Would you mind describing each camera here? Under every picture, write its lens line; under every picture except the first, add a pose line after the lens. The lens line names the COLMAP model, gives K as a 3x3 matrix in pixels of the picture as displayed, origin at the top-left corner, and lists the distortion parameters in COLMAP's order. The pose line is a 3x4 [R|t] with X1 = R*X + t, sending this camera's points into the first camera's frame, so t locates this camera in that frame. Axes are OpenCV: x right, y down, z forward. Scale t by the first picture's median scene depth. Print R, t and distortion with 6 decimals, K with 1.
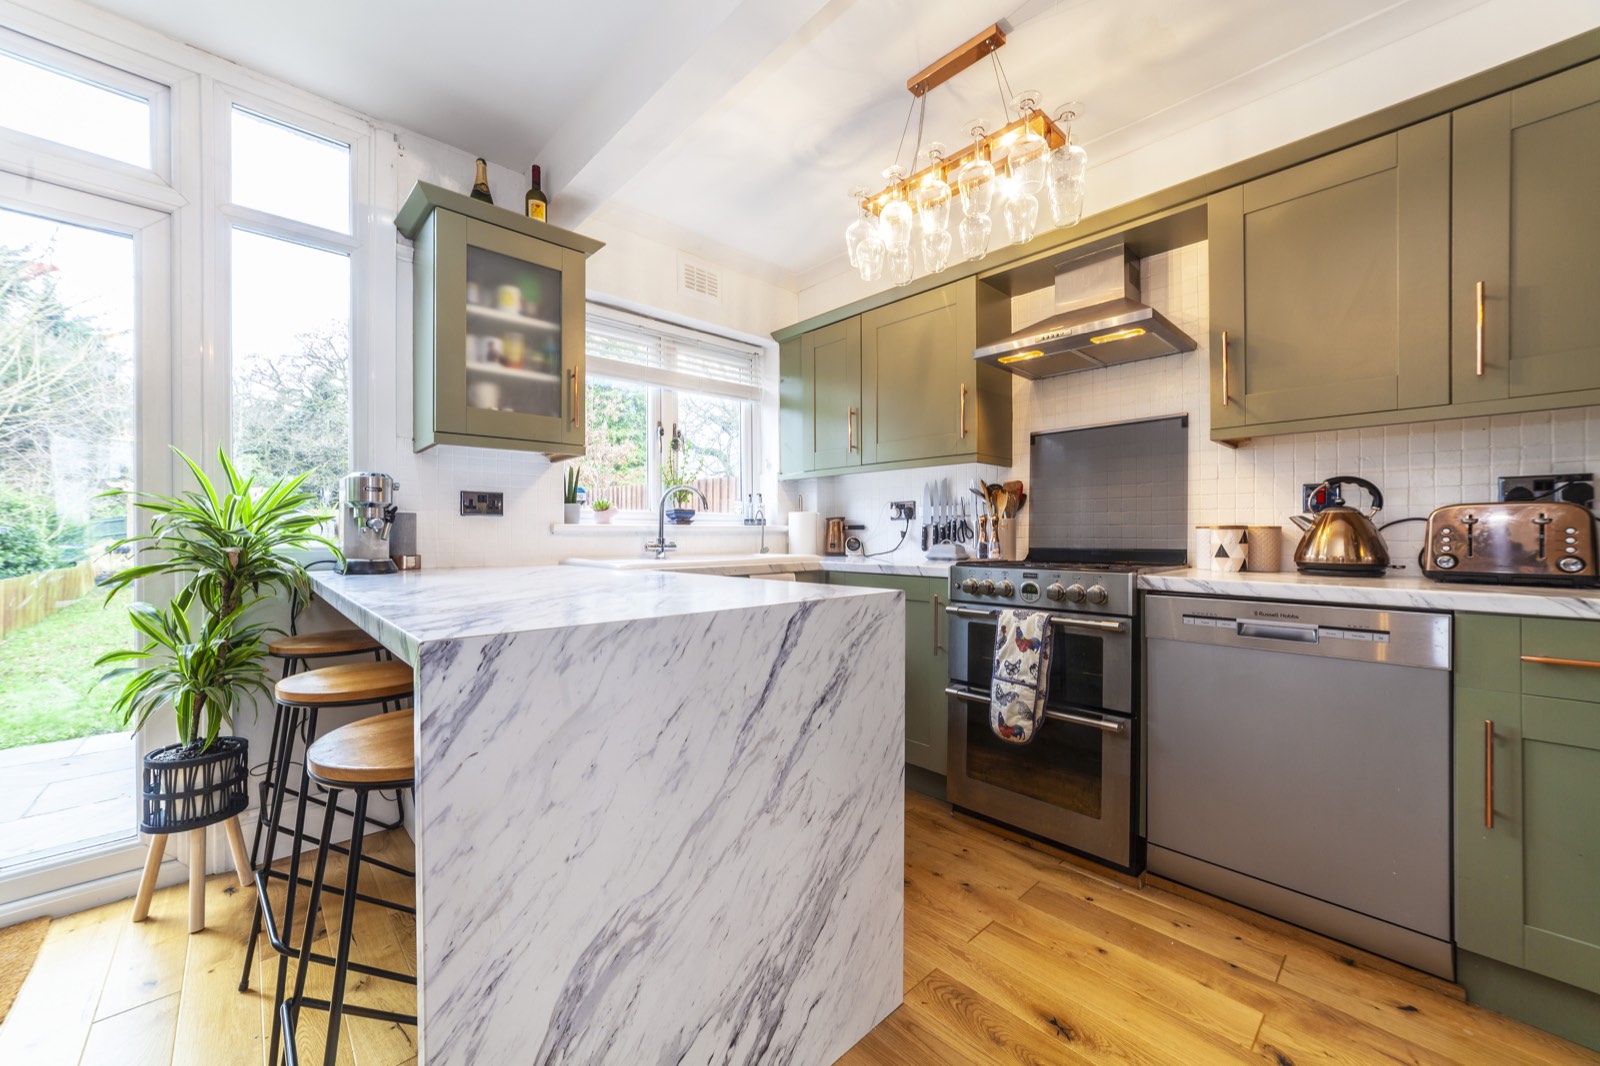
lens RADIAL K [[607.4, 0, 788.5], [0, 607.4, 528.7], [0, 0, 1]] dist [-0.028540, 0.010257]
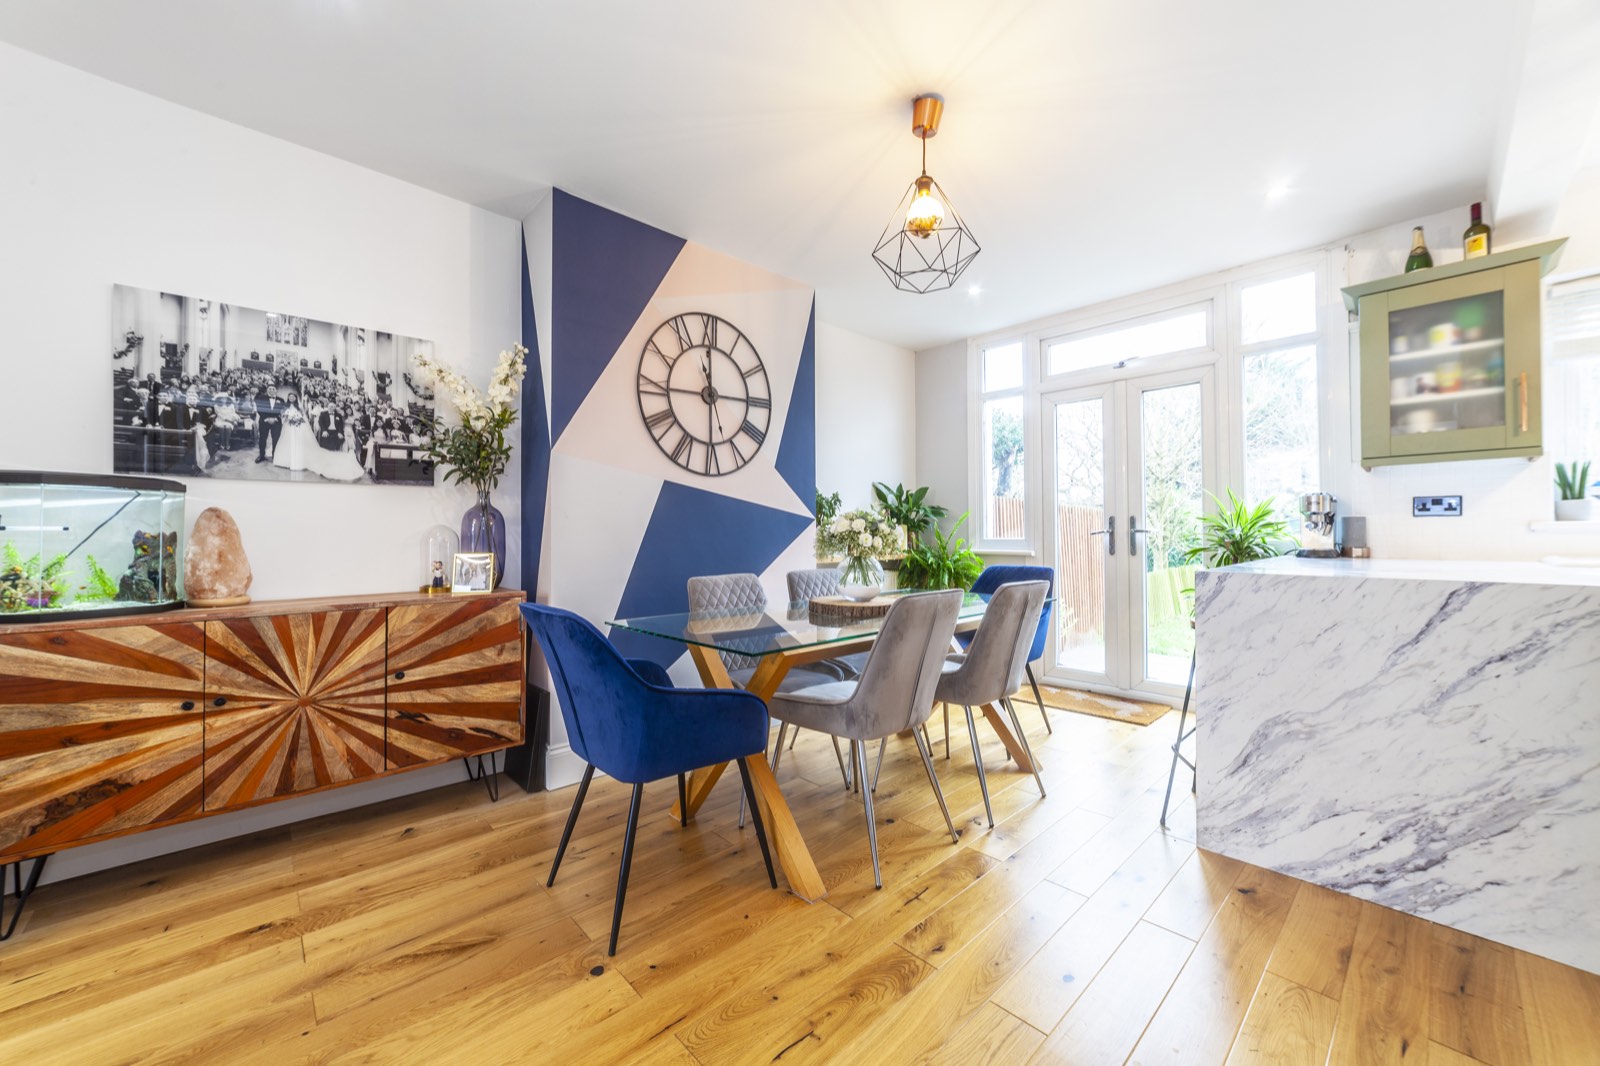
lens RADIAL K [[607.4, 0, 788.5], [0, 607.4, 528.7], [0, 0, 1]] dist [-0.028540, 0.010257]
pose [[-0.005108, -0.004600, -0.999976, 0.739513], [0.011422, 0.999924, -0.004658, -0.007325], [0.999922, -0.011446, -0.005055, -0.300761]]
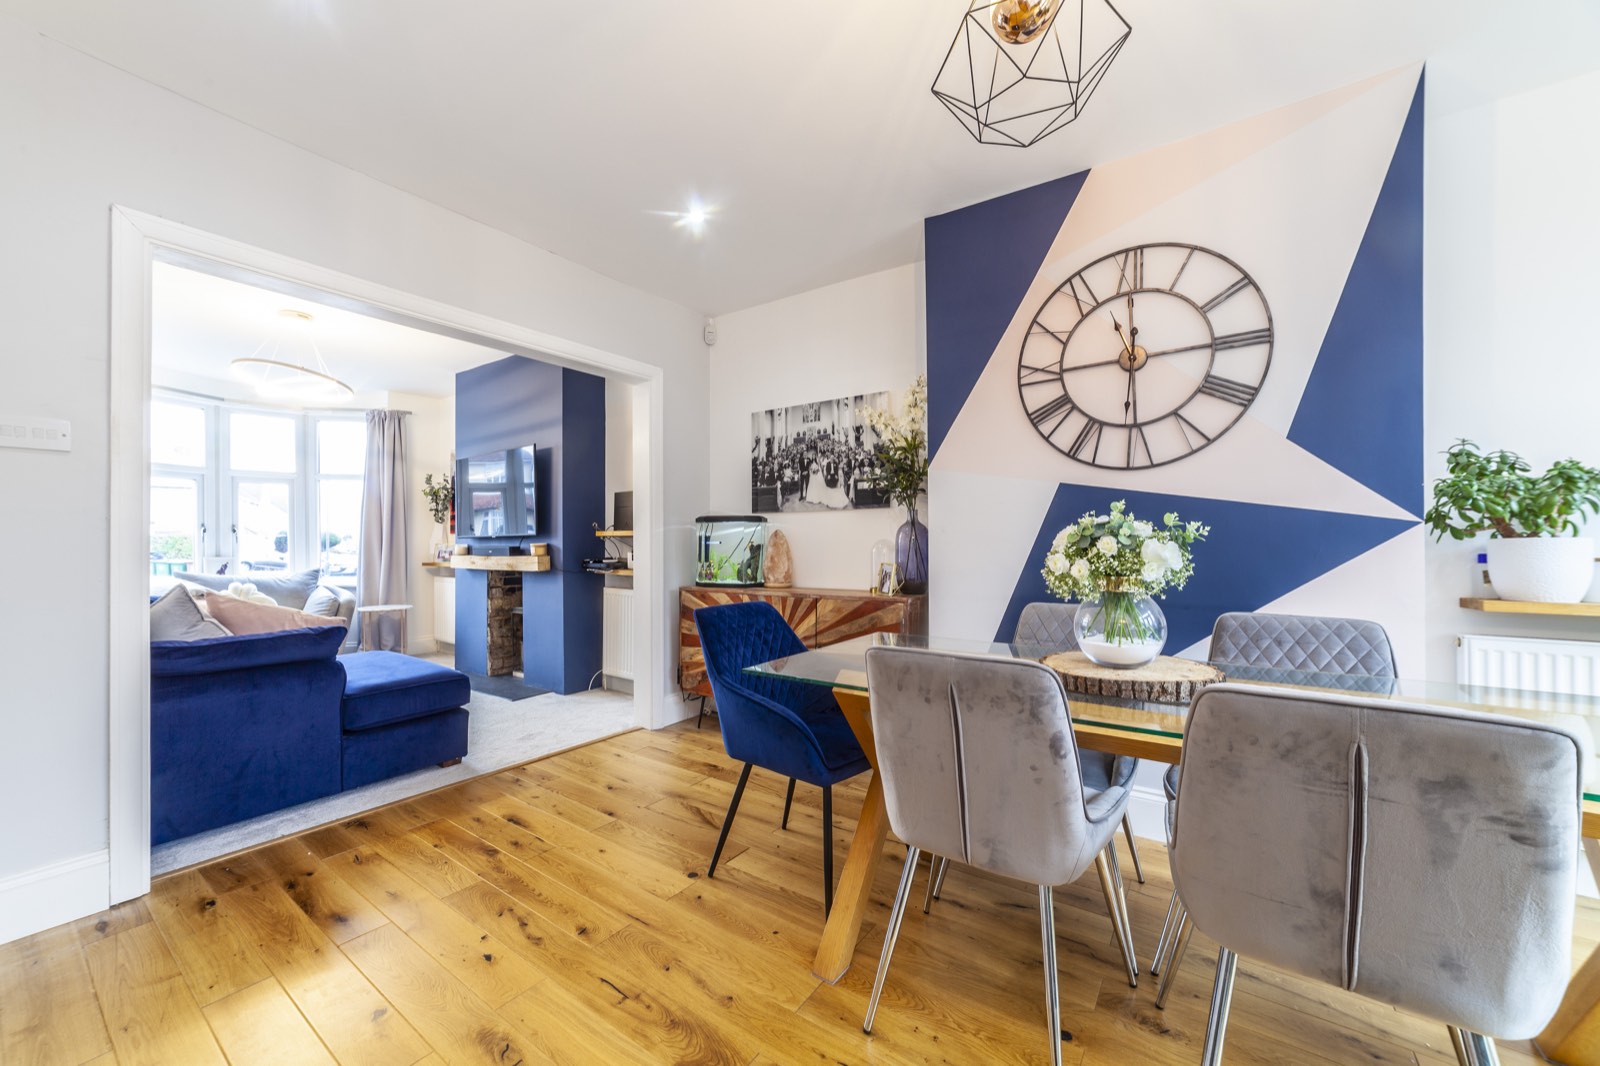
lens RADIAL K [[610.8, 0, 784.7], [0, 610.8, 542.2], [0, 0, 1]] dist [-0.010847, 0.000010]
pose [[-0.978417, 0.004409, -0.206593, 0.109649], [0.005830, 0.999963, -0.006270, -0.011791], [0.206558, -0.007339, -0.978407, 0.414290]]
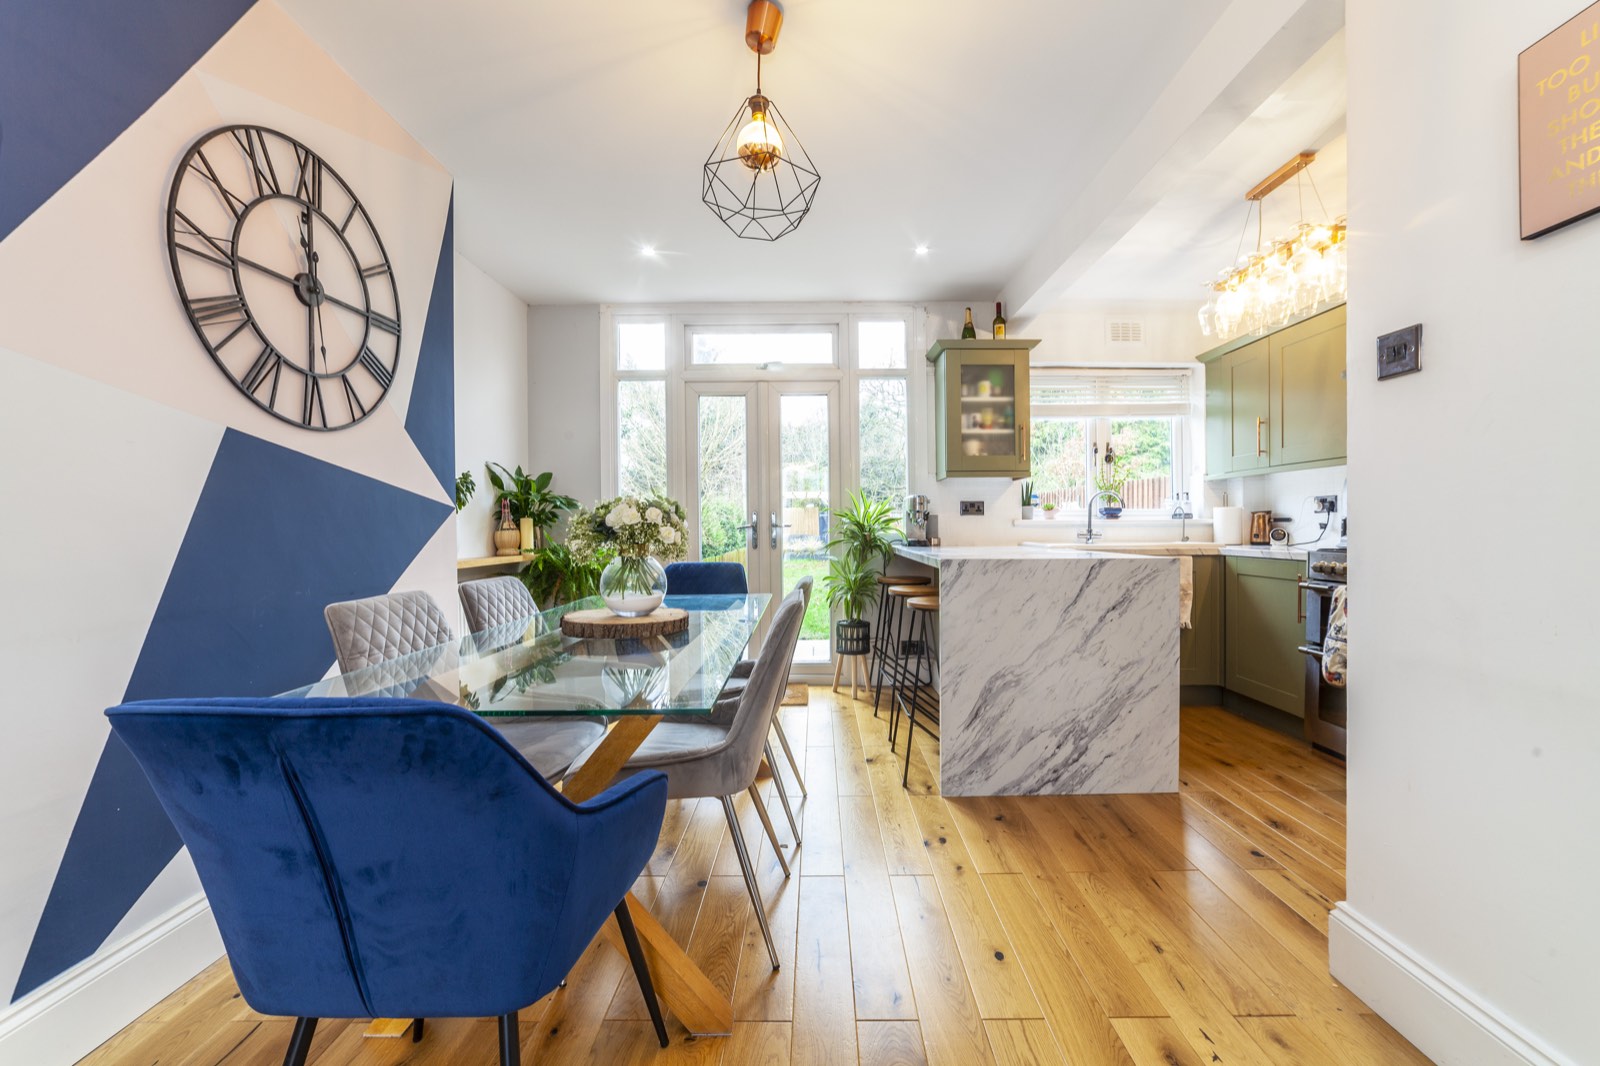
lens RADIAL K [[633.3, 0, 815.4], [0, 633.3, 529.9], [0, 0, 1]] dist [-0.027244, 0.012895]
pose [[0.737412, 0.002245, -0.675440, 0.400369], [0.008011, 0.999895, 0.012070, -0.006829], [0.675396, -0.014312, 0.737317, -0.661414]]
